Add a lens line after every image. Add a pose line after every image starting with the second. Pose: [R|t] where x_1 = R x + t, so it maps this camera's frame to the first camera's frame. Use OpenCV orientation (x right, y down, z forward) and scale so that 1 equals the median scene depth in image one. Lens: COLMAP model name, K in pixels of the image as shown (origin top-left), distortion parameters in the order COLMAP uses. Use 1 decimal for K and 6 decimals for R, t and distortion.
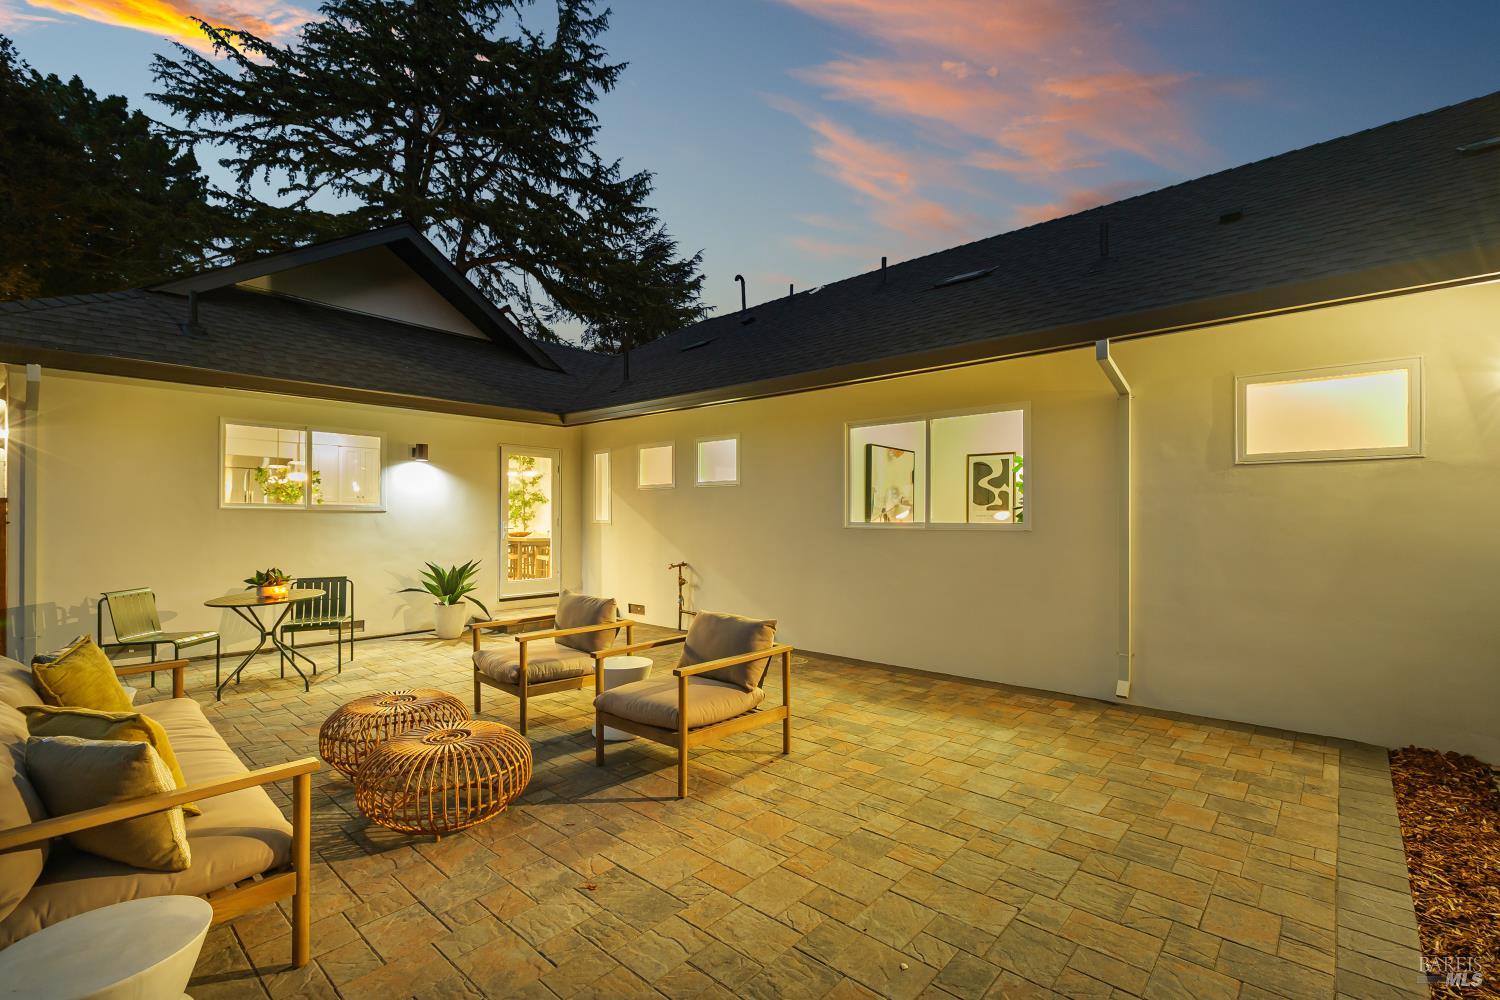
lens RADIAL K [[659.5, 0, 750.7], [0, 659.5, 512.6], [0, 0, 1]] dist [0.000734, -0.000036]
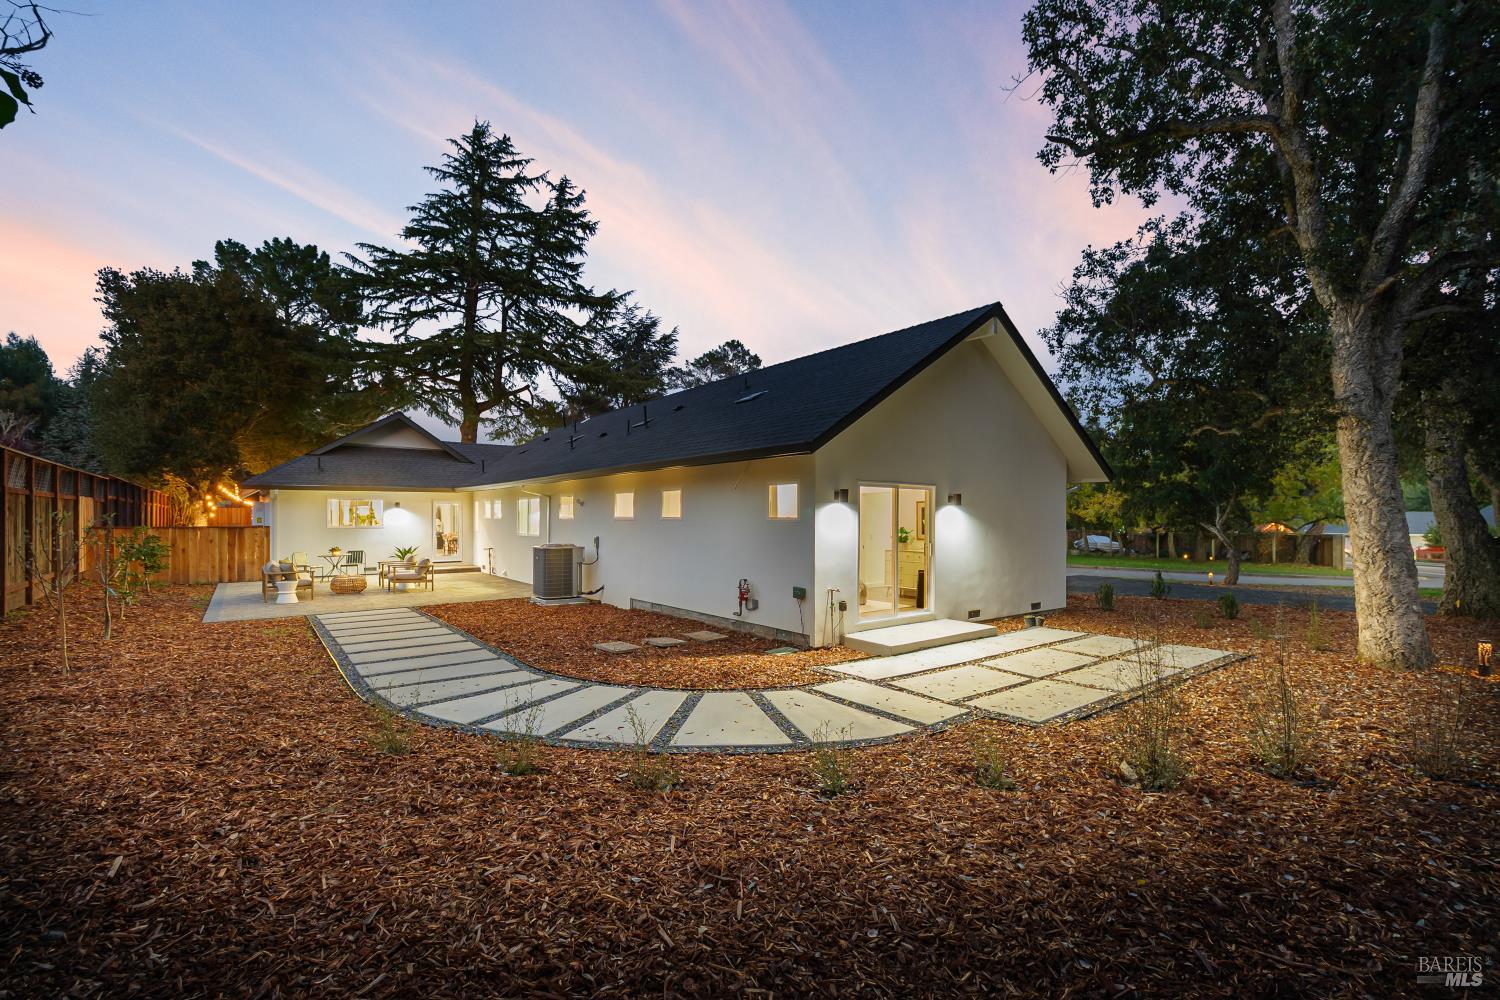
lens RADIAL K [[659.5, 0, 750.7], [0, 659.5, 512.6], [0, 0, 1]] dist [0.000734, -0.000036]
pose [[0.982308, -0.001852, -0.187264, 1.318487], [0.002749, 0.999986, 0.004528, -0.064932], [0.187253, -0.004962, 0.982299, -1.271886]]
